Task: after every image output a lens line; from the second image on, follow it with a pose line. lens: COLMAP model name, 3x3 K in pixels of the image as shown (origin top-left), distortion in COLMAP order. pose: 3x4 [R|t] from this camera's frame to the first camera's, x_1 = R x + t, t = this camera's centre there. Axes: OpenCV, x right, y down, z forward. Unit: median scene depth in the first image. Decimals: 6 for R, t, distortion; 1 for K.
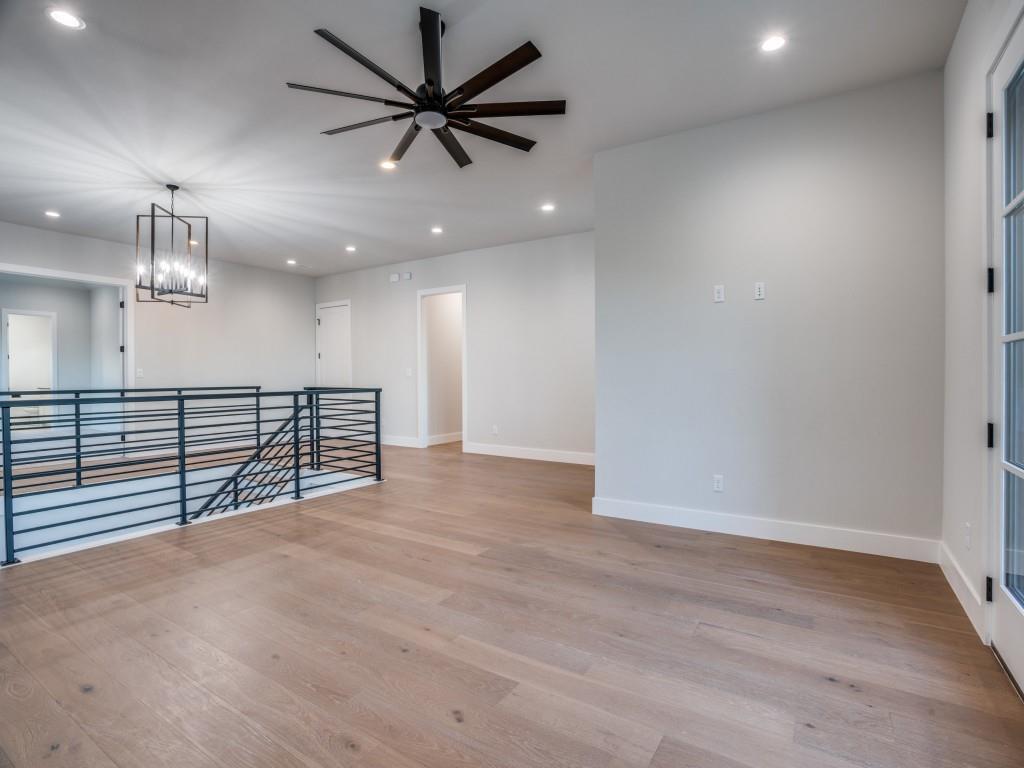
lens RADIAL K [[509.7, 0, 512.0], [0, 509.7, 384.0], [0, 0, 1]] dist [-0.049445, 0.000489]
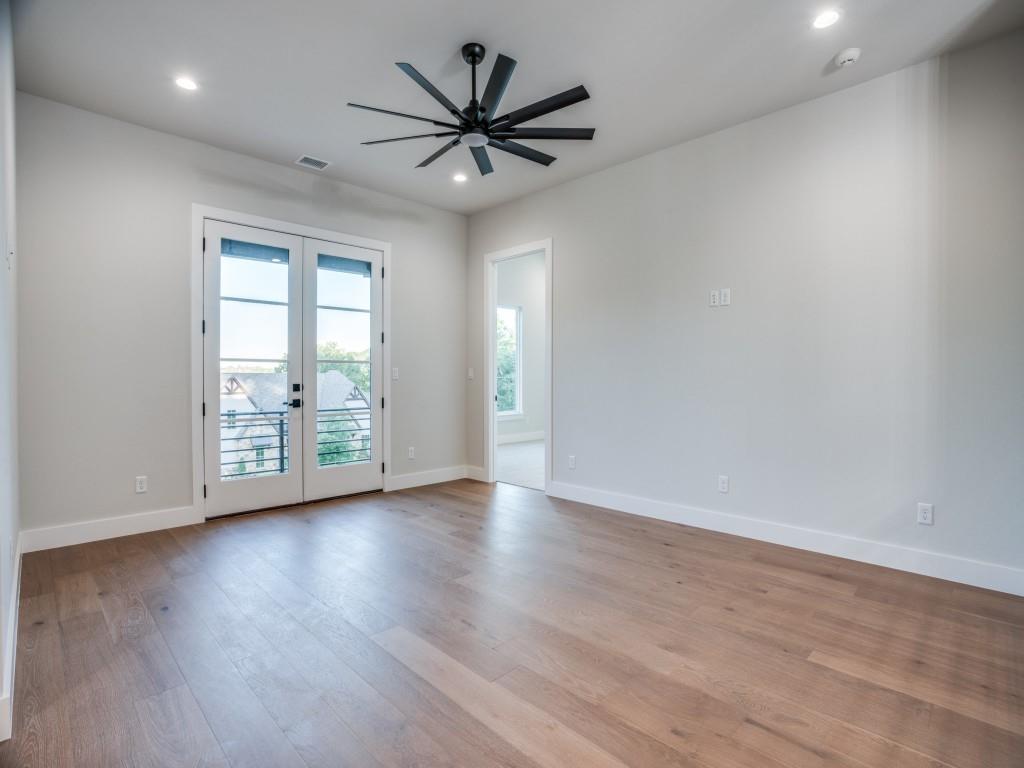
lens RADIAL K [[509.7, 0, 512.0], [0, 509.7, 384.0], [0, 0, 1]] dist [-0.049445, 0.000489]
pose [[-0.977588, -0.004851, 0.210471, -0.389315], [0.003137, 0.999288, 0.037603, -0.040872], [-0.210504, 0.037421, -0.976877, 1.702163]]
